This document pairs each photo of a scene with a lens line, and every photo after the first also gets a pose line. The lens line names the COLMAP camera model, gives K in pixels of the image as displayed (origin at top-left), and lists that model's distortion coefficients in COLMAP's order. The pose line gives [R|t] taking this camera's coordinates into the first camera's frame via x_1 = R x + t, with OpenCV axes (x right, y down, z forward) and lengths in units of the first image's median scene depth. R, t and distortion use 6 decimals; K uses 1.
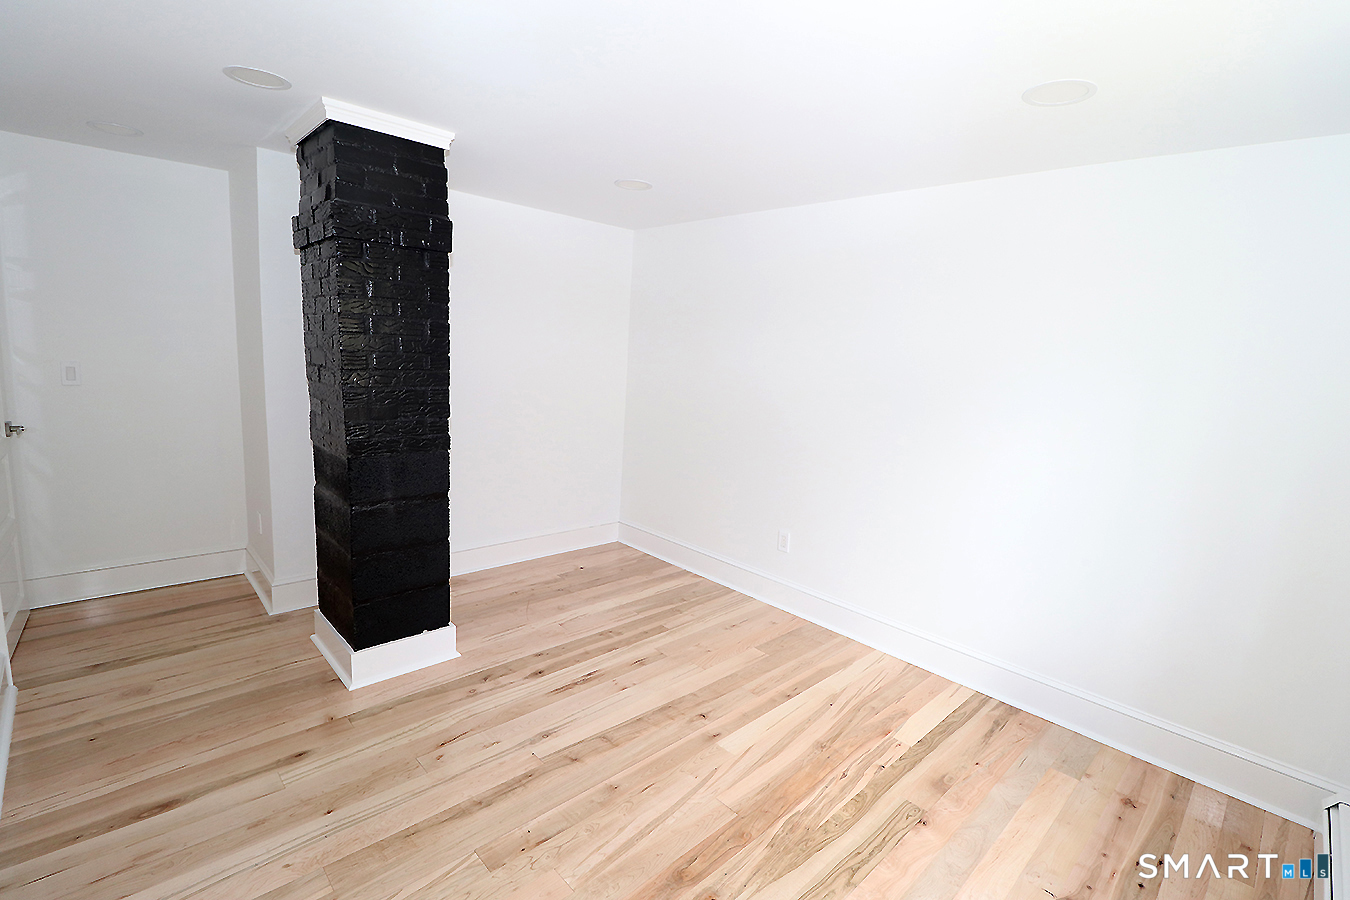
lens RADIAL K [[622.3, 0, 683.5], [0, 622.3, 447.2], [0, 0, 1]] dist [0.000065, -0.011843]
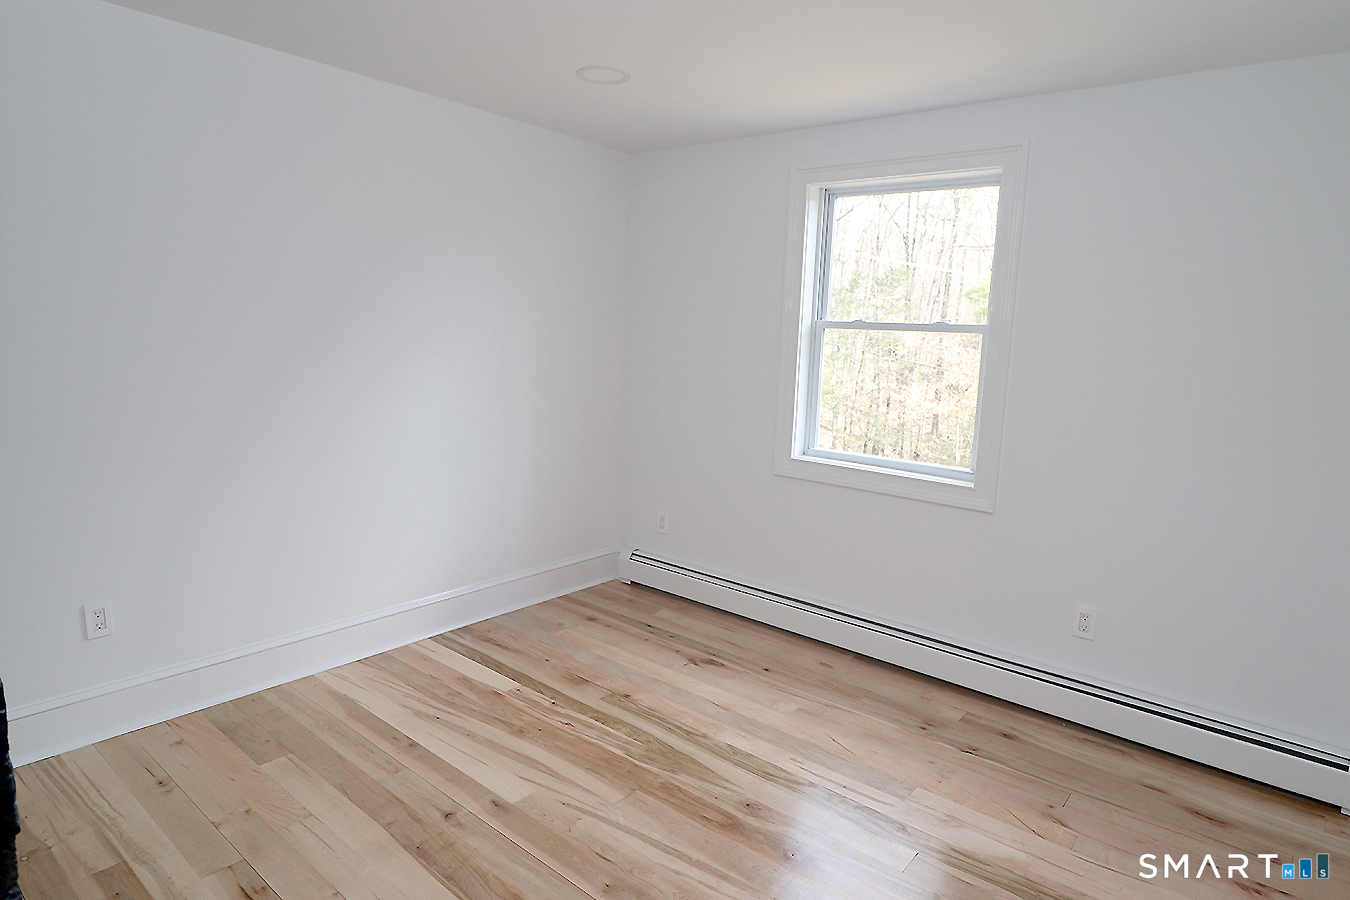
lens RADIAL K [[778.6, 0, 675.0], [0, 778.6, 450.0], [0, 0, 1]] dist [0.001238, 0.000021]
pose [[-0.101213, -0.219363, 0.970379, -0.743270], [0.109475, 0.967009, 0.230020, -0.135583], [-0.988823, 0.129513, -0.073860, 0.750837]]
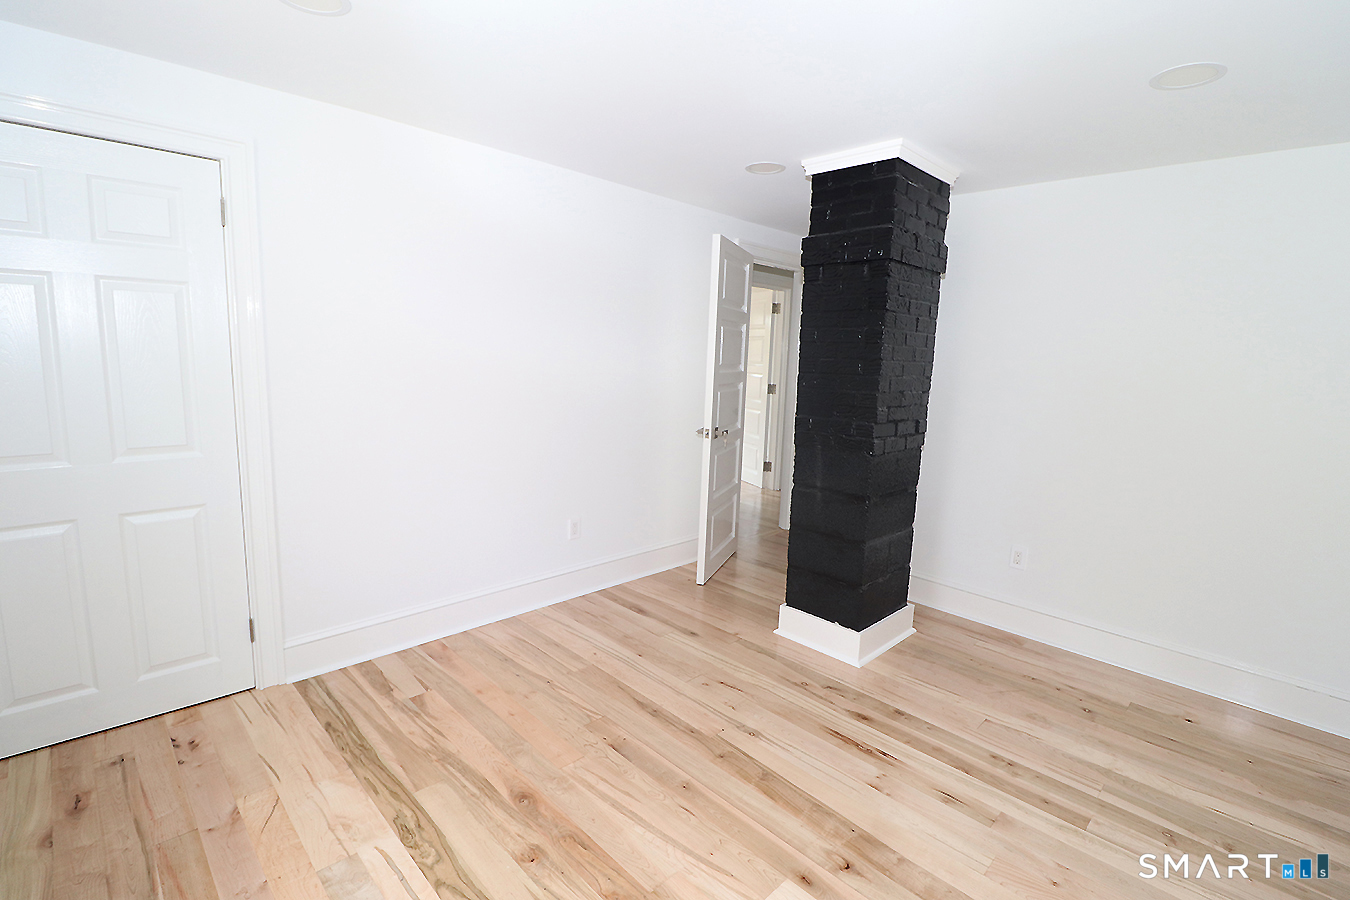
lens RADIAL K [[622.3, 0, 683.5], [0, 622.3, 447.2], [0, 0, 1]] dist [0.000065, -0.011843]
pose [[0.025411, 0.094197, -0.995229, 0.649938], [-0.196083, 0.976681, 0.087435, -0.039161], [0.980258, 0.192926, 0.043289, 0.698084]]
